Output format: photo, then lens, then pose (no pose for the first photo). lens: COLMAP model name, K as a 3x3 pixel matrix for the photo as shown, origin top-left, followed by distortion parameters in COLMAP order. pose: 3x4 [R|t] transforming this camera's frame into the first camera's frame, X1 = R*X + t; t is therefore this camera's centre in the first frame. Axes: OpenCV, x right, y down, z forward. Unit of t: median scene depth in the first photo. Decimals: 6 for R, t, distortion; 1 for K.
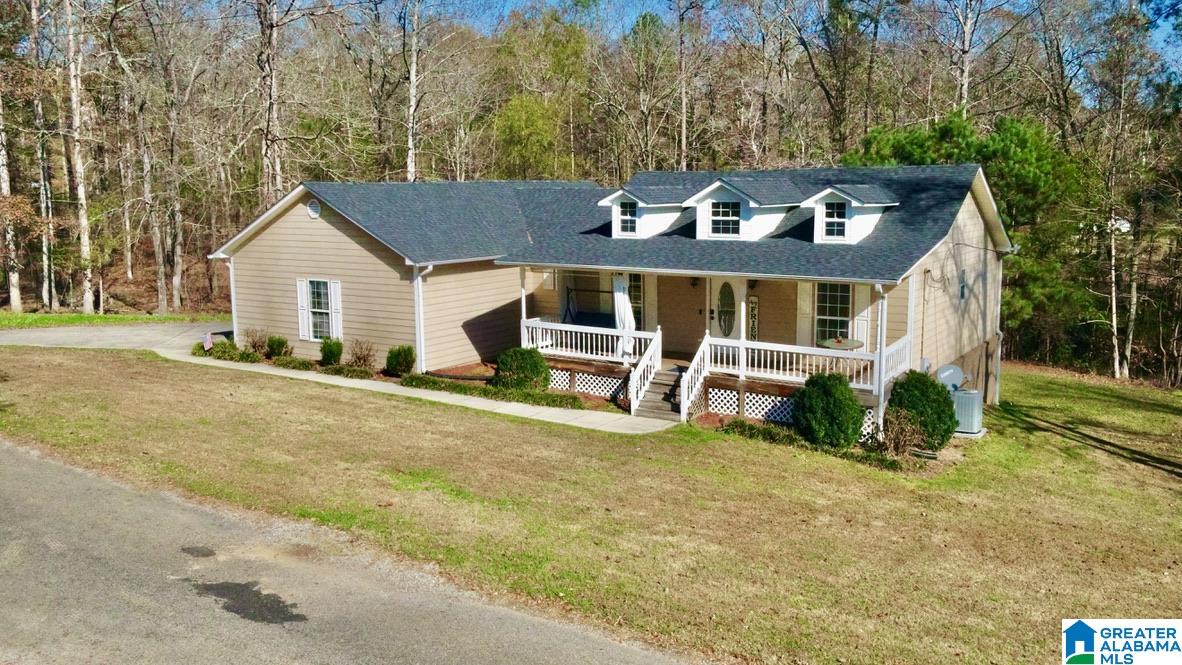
lens RADIAL K [[1014.7, 0, 591.0], [0, 1014.7, 332.5], [0, 0, 1]] dist [-0.001240, 0.002640]
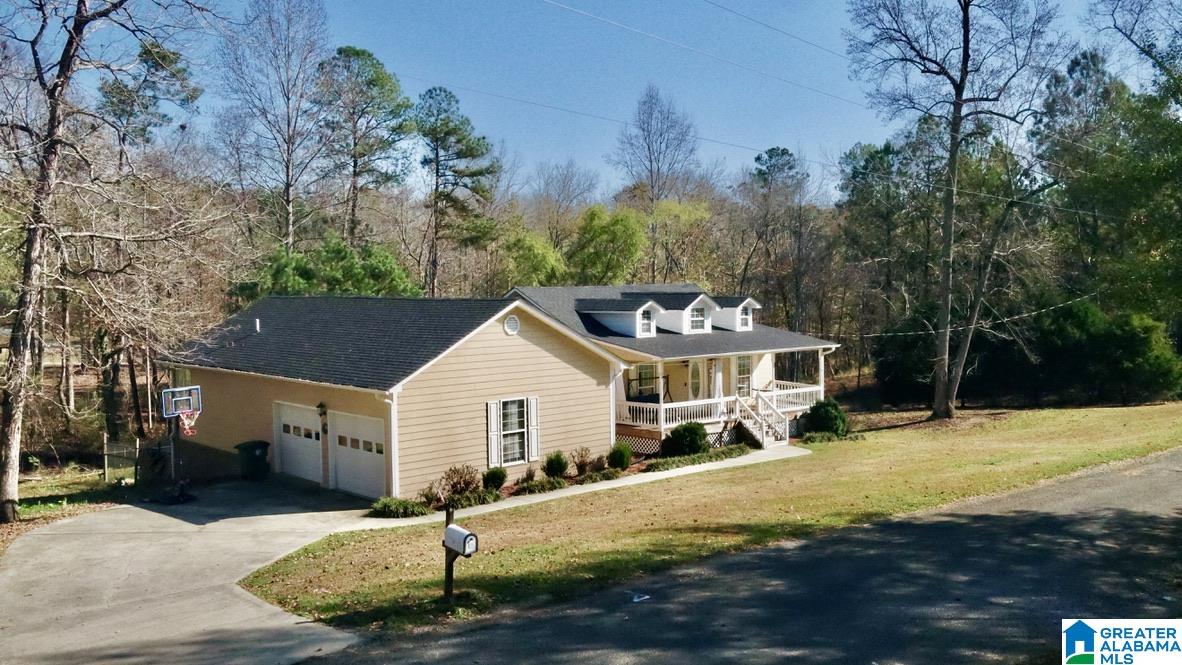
lens RADIAL K [[1014.7, 0, 591.0], [0, 1014.7, 332.5], [0, 0, 1]] dist [-0.001240, 0.002640]
pose [[0.229206, -0.038500, 0.972616, -1.273078], [0.153325, 0.988171, 0.002983, -0.114487], [-0.961226, 0.148442, 0.232398, 0.763509]]
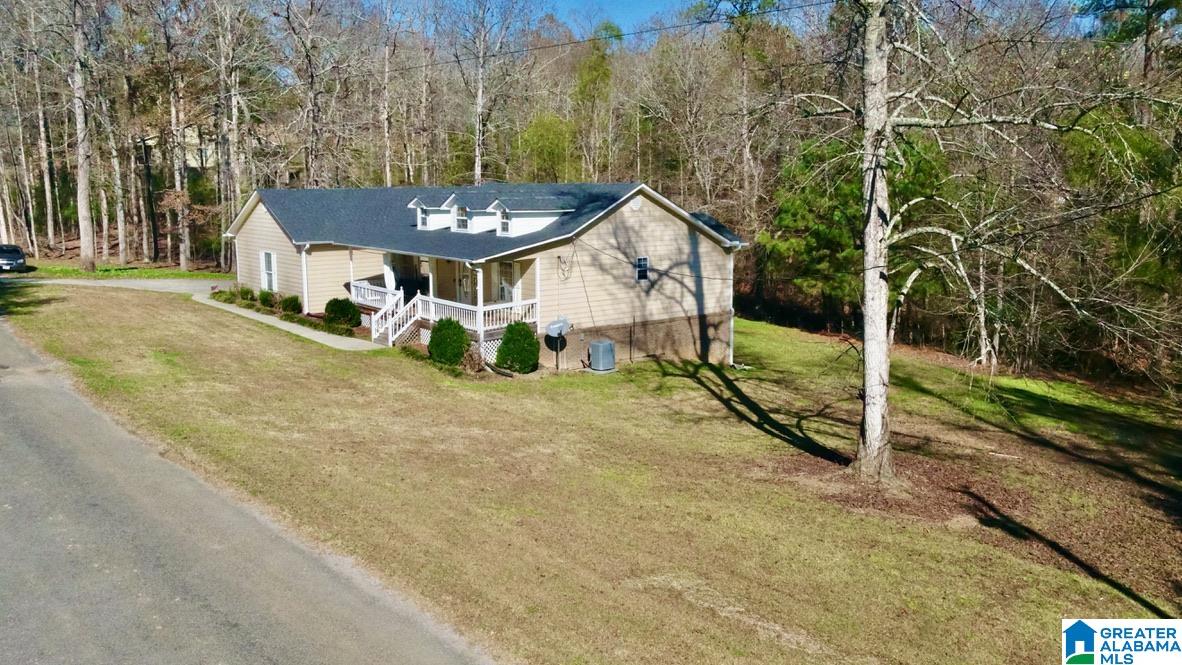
lens RADIAL K [[1014.7, 0, 591.0], [0, 1014.7, 332.5], [0, 0, 1]] dist [-0.001240, 0.002640]
pose [[0.935819, 0.062074, -0.346971, 0.784530], [-0.068373, 0.997642, -0.005928, 0.047255], [0.345785, 0.029271, 0.937857, -0.295716]]
